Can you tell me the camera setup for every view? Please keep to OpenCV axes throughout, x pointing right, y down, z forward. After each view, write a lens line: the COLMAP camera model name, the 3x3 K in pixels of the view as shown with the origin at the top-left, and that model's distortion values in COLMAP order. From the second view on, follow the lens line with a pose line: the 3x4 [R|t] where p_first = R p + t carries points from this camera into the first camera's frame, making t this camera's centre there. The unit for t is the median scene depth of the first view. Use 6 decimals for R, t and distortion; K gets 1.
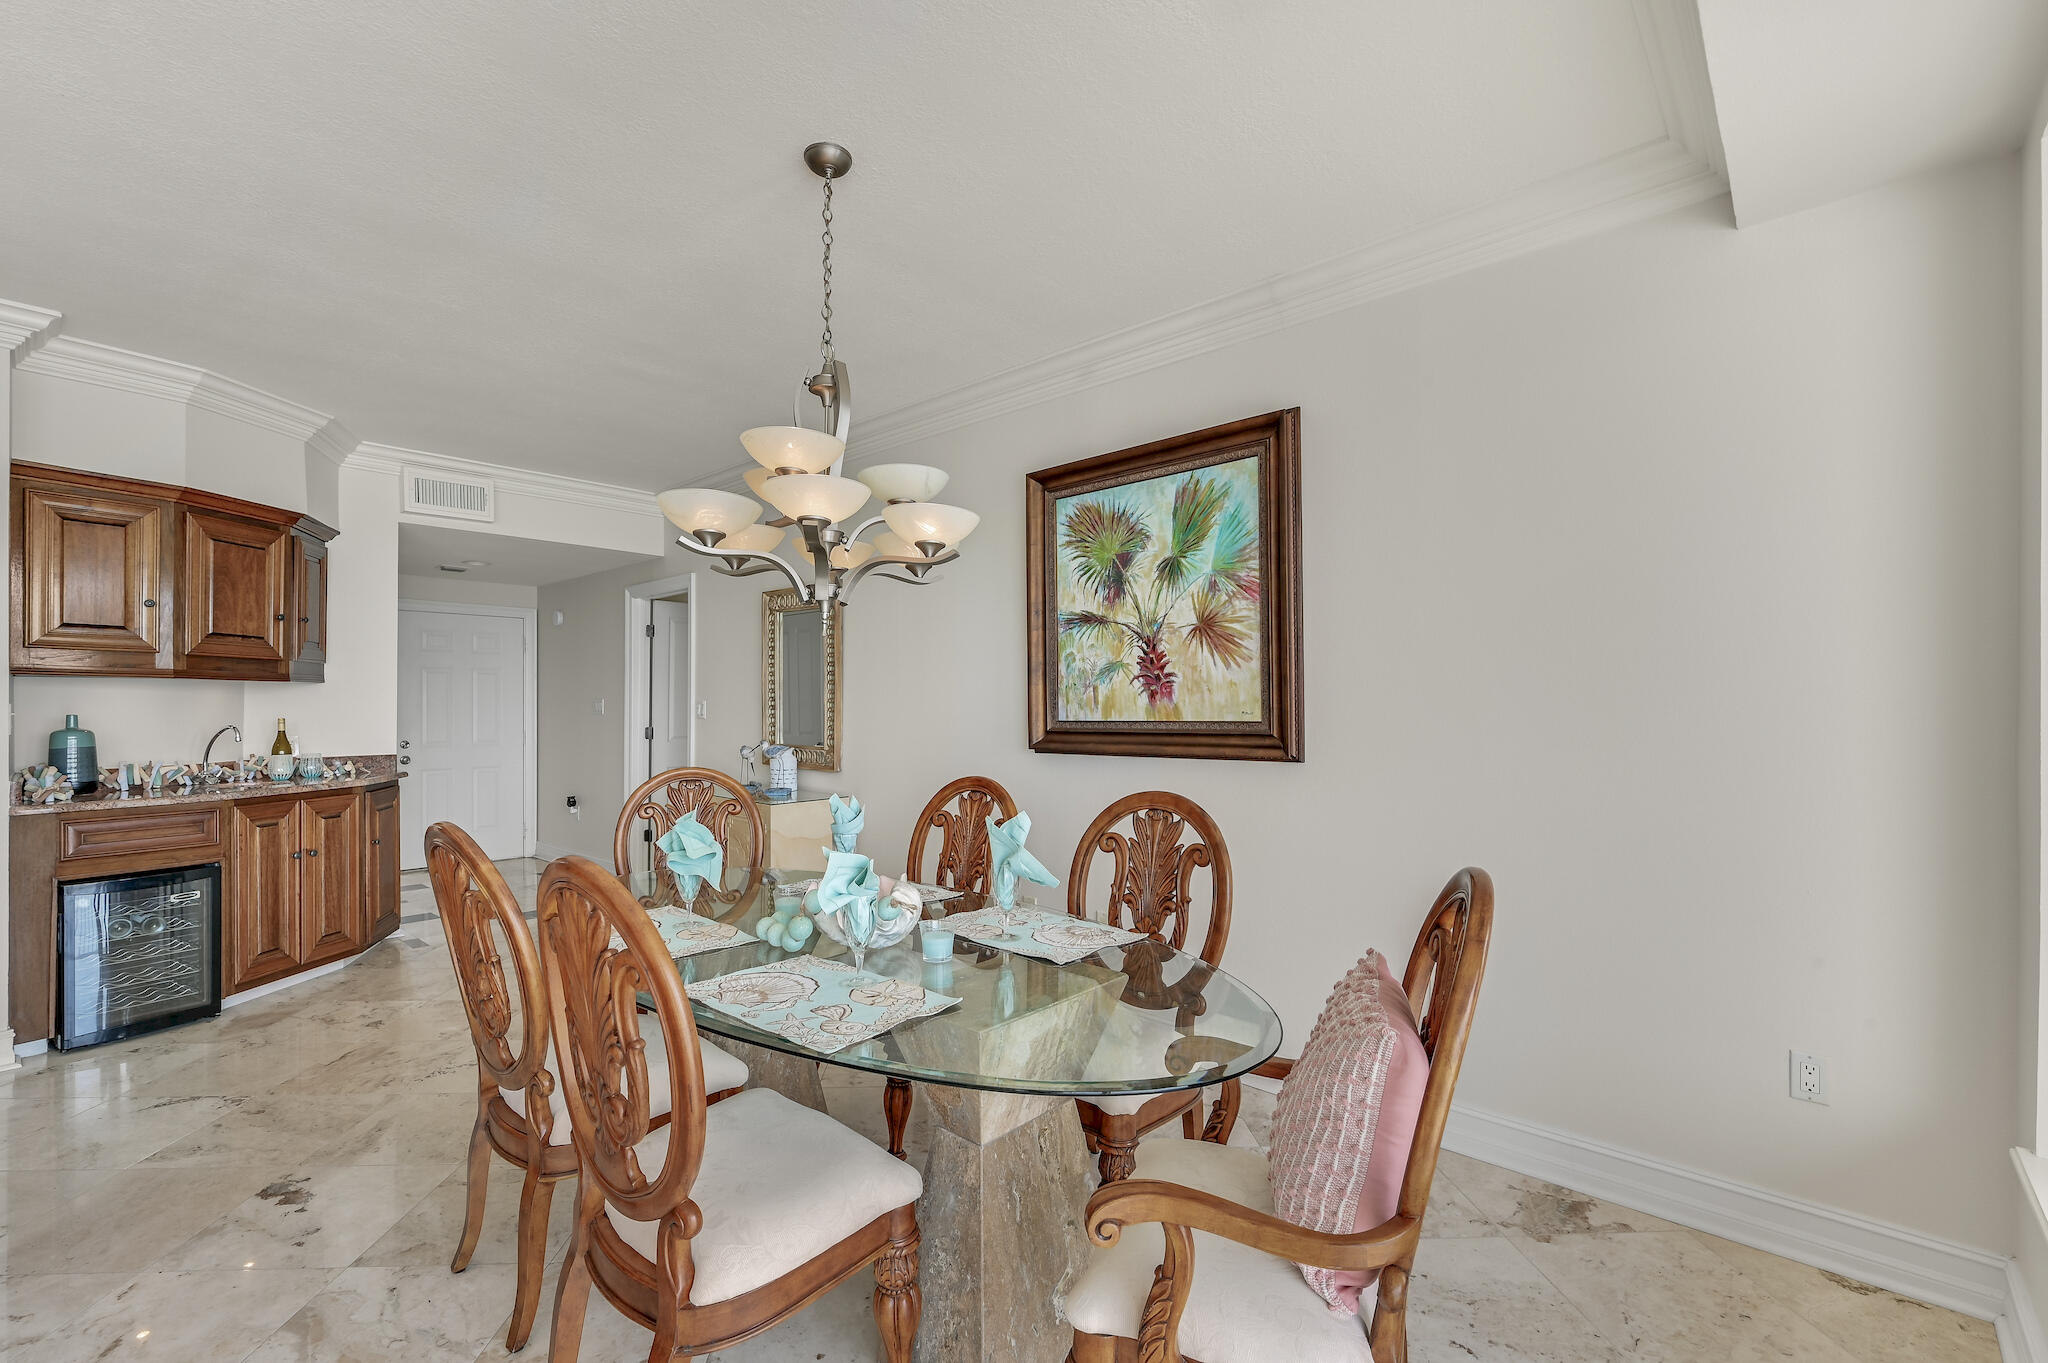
lens RADIAL K [[871.8, 0, 1019.9], [0, 871.8, 699.6], [0, 0, 1]] dist [0.002219, 0.000301]
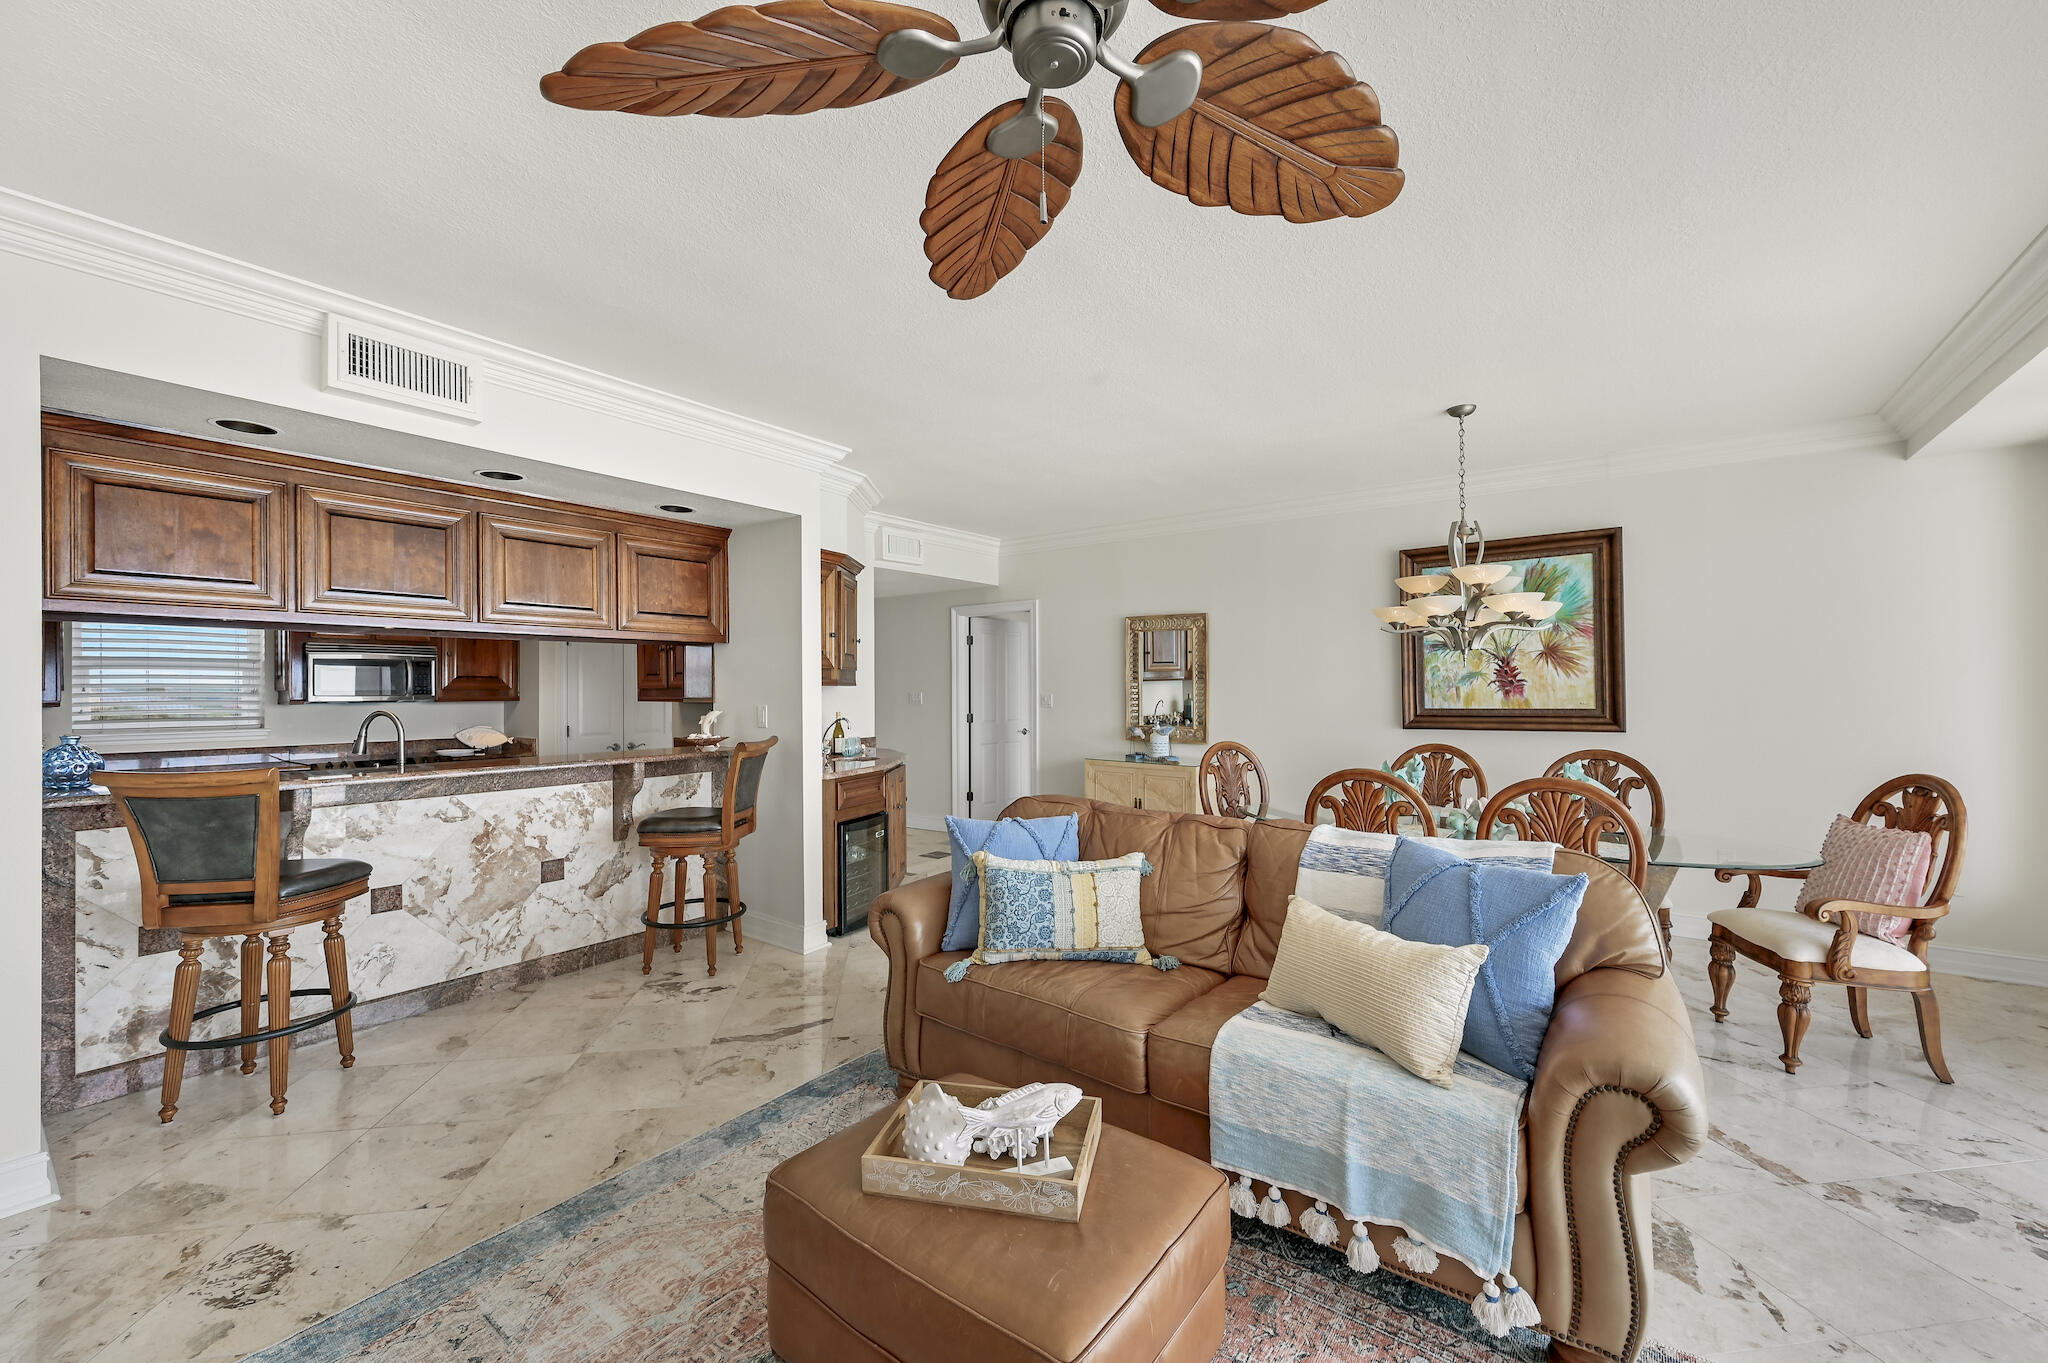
lens RADIAL K [[805.5, 0, 1024.0], [0, 805.5, 681.5], [0, 0, 1]] dist [0.000779, 0.000016]
pose [[0.995163, -0.007018, 0.097987, -0.883101], [0.006884, 0.999975, 0.001706, -0.034532], [-0.097996, -0.001023, 0.995186, -0.410934]]
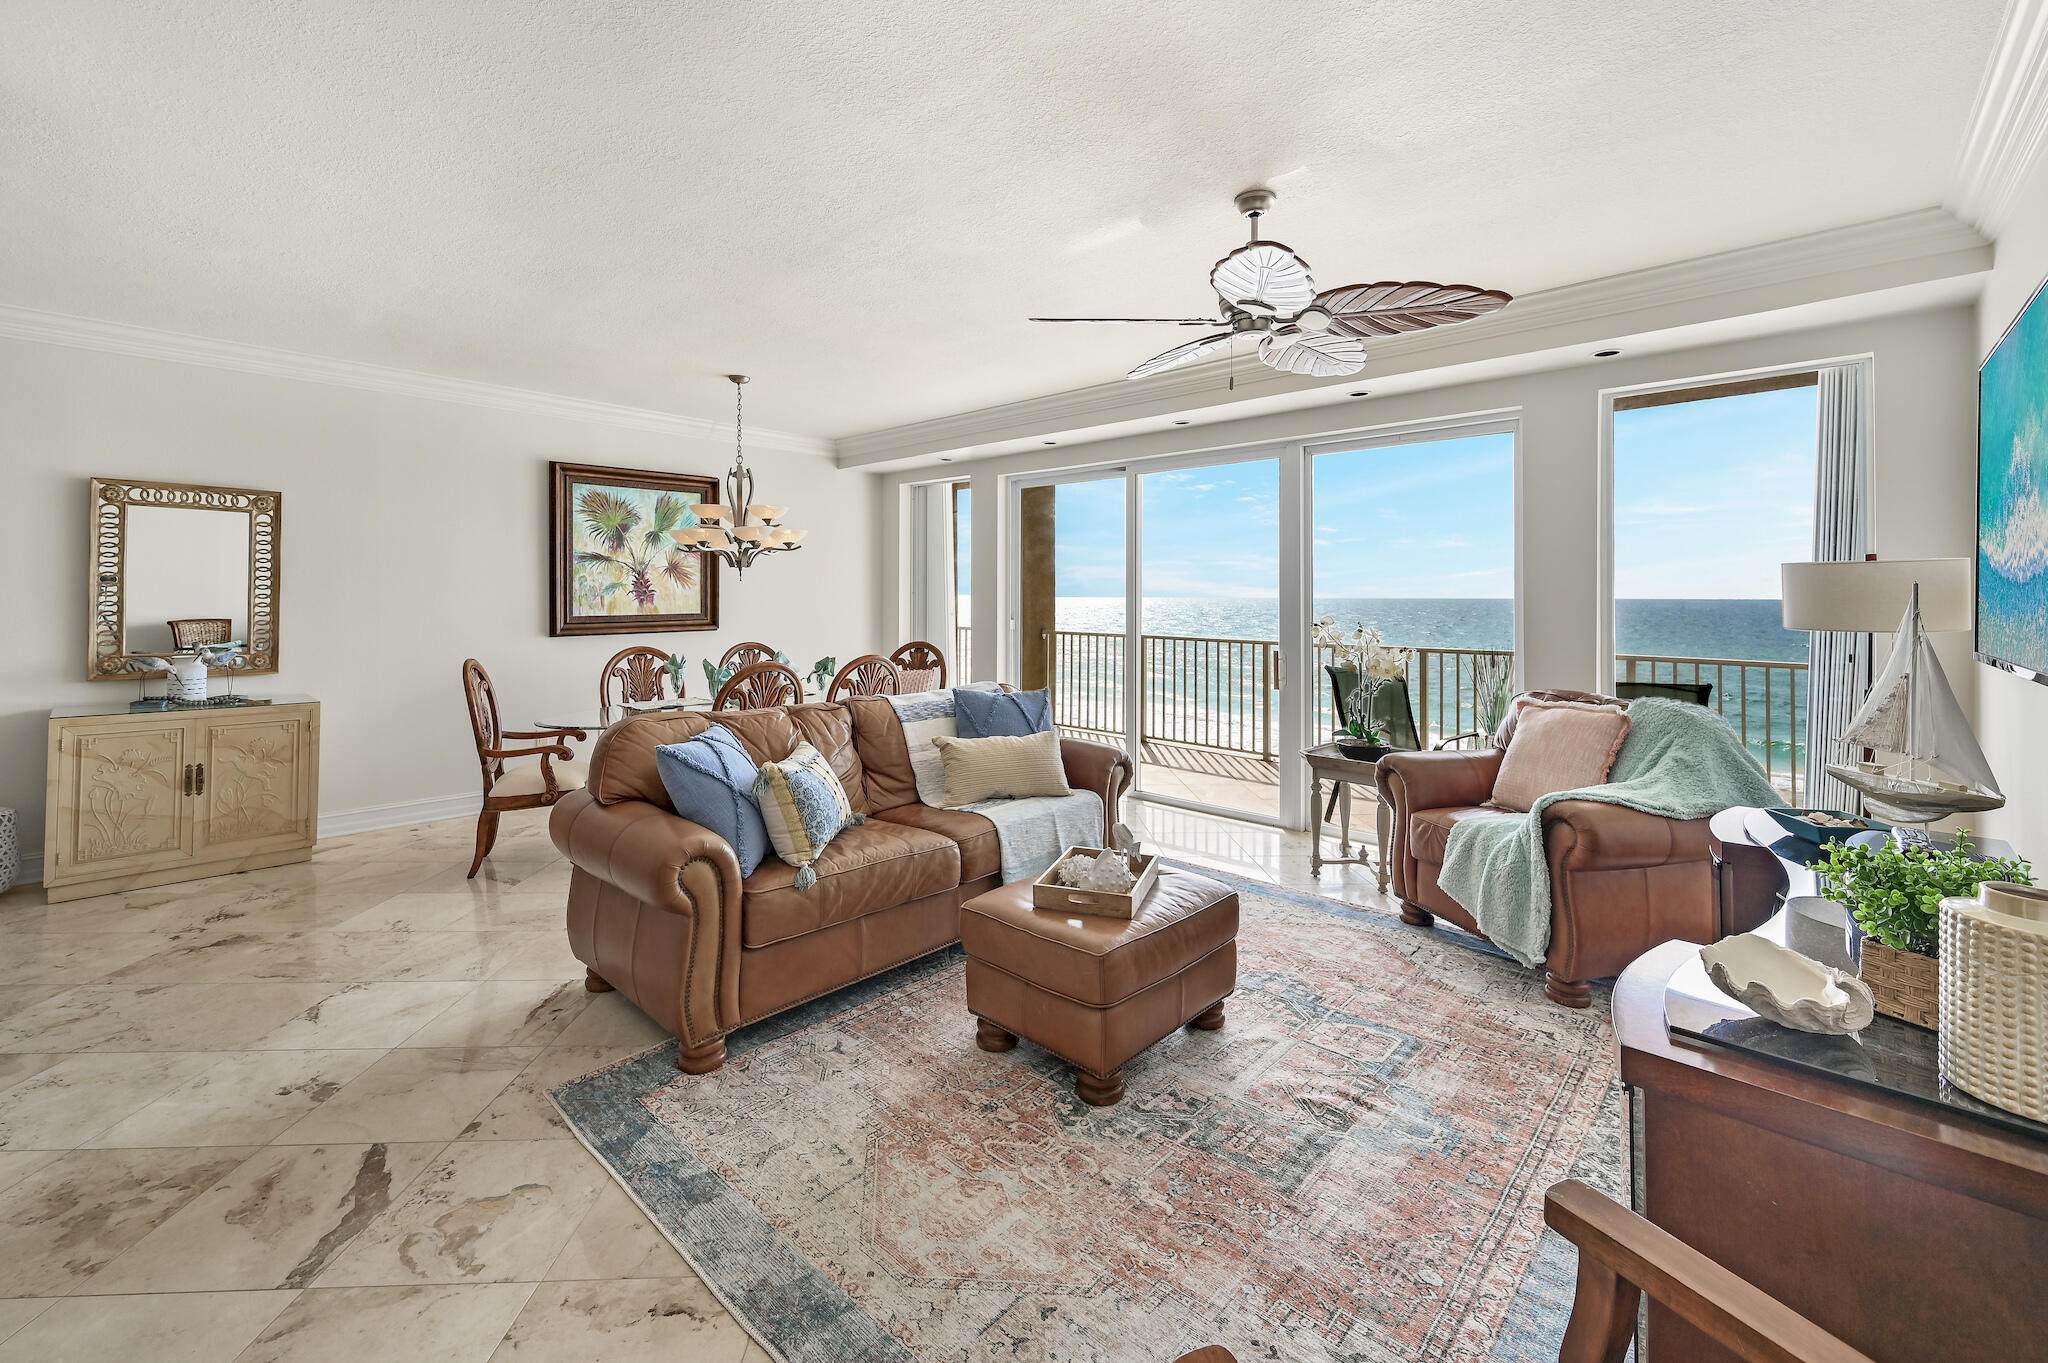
lens RADIAL K [[846.6, 0, 1021.9], [0, 846.6, 583.2], [0, 0, 1]] dist [0.000566, 0.000044]
pose [[0.015051, 0.010580, 0.999831, -1.671789], [-0.011246, 0.999883, -0.010411, -0.034157], [-0.999823, -0.011088, 0.015168, 0.130151]]
